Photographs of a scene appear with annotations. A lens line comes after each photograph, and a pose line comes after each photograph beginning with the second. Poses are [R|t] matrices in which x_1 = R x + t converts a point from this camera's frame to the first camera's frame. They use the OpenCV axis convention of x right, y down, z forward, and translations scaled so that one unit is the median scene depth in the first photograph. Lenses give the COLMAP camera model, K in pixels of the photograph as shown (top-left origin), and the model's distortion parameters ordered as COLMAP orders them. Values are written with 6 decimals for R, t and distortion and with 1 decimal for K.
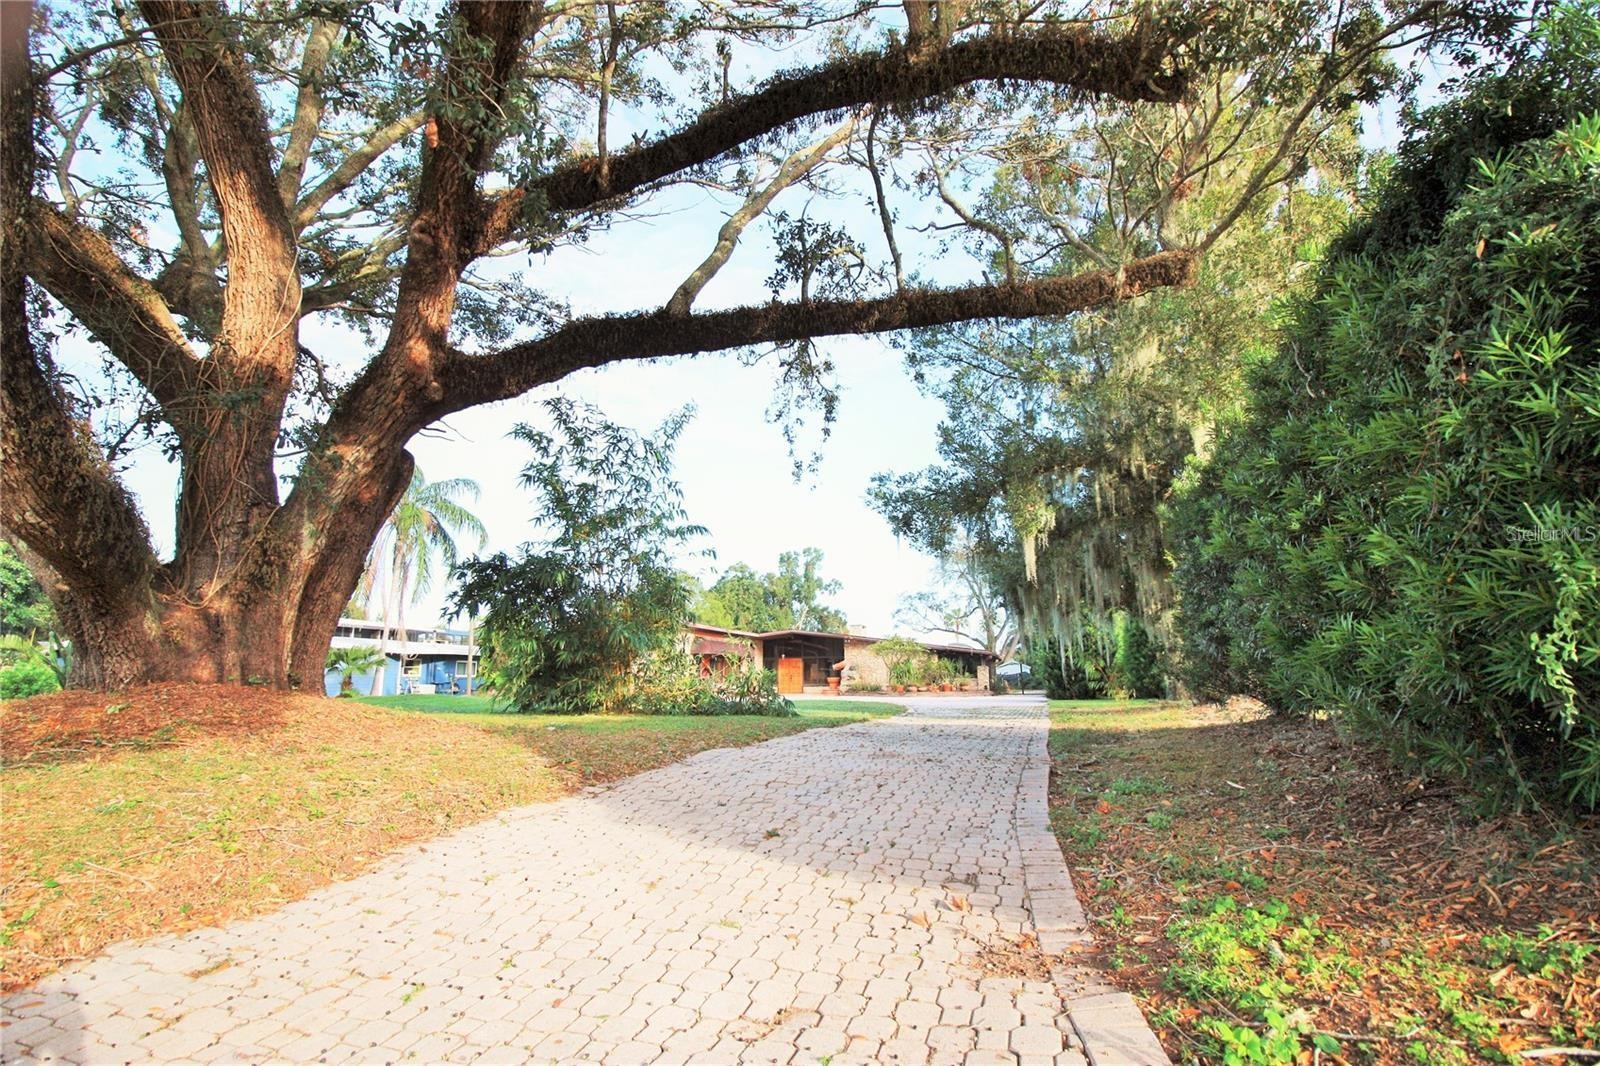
lens RADIAL K [[736.0, 0, 800.0], [0, 736.0, 533.0], [0, 0, 1]] dist [0.001498, -0.015065]
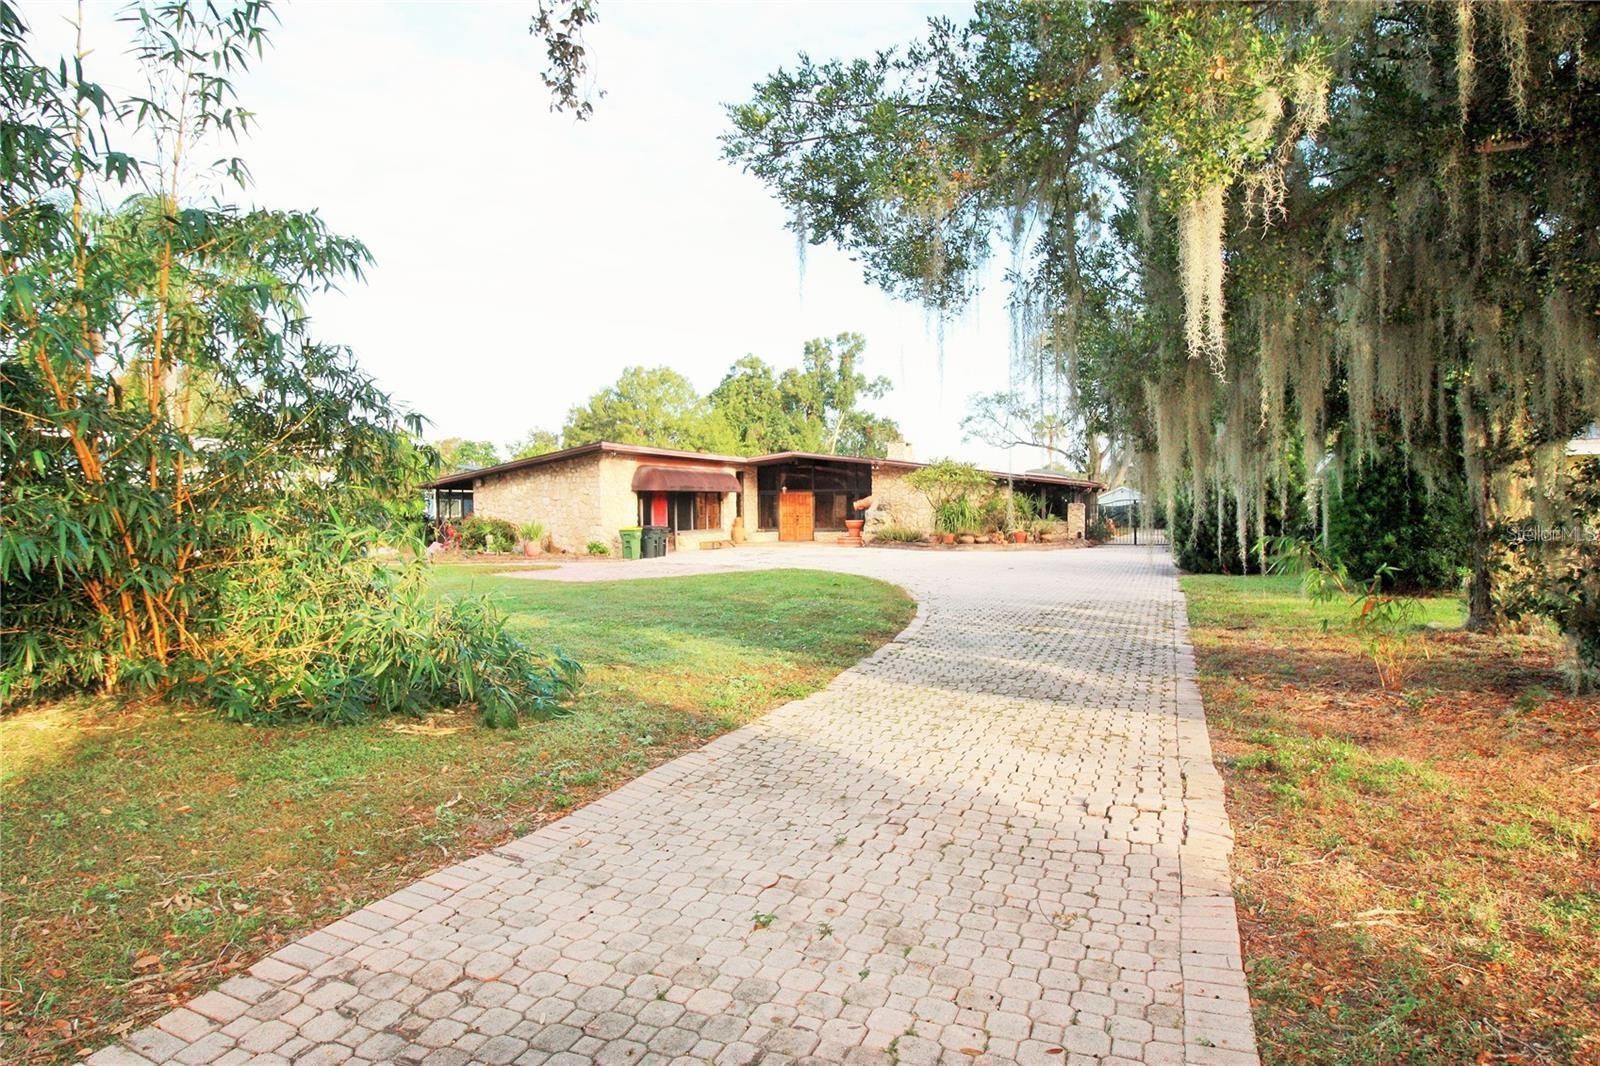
lens RADIAL K [[921.4, 0, 800.0], [0, 921.4, 533.0], [0, 0, 1]] dist [0.001560, 0.000335]
pose [[0.998216, -0.003584, -0.059599, 0.045215], [0.017036, 0.973801, 0.226762, 0.011961], [0.057225, -0.227373, 0.972125, 0.157093]]
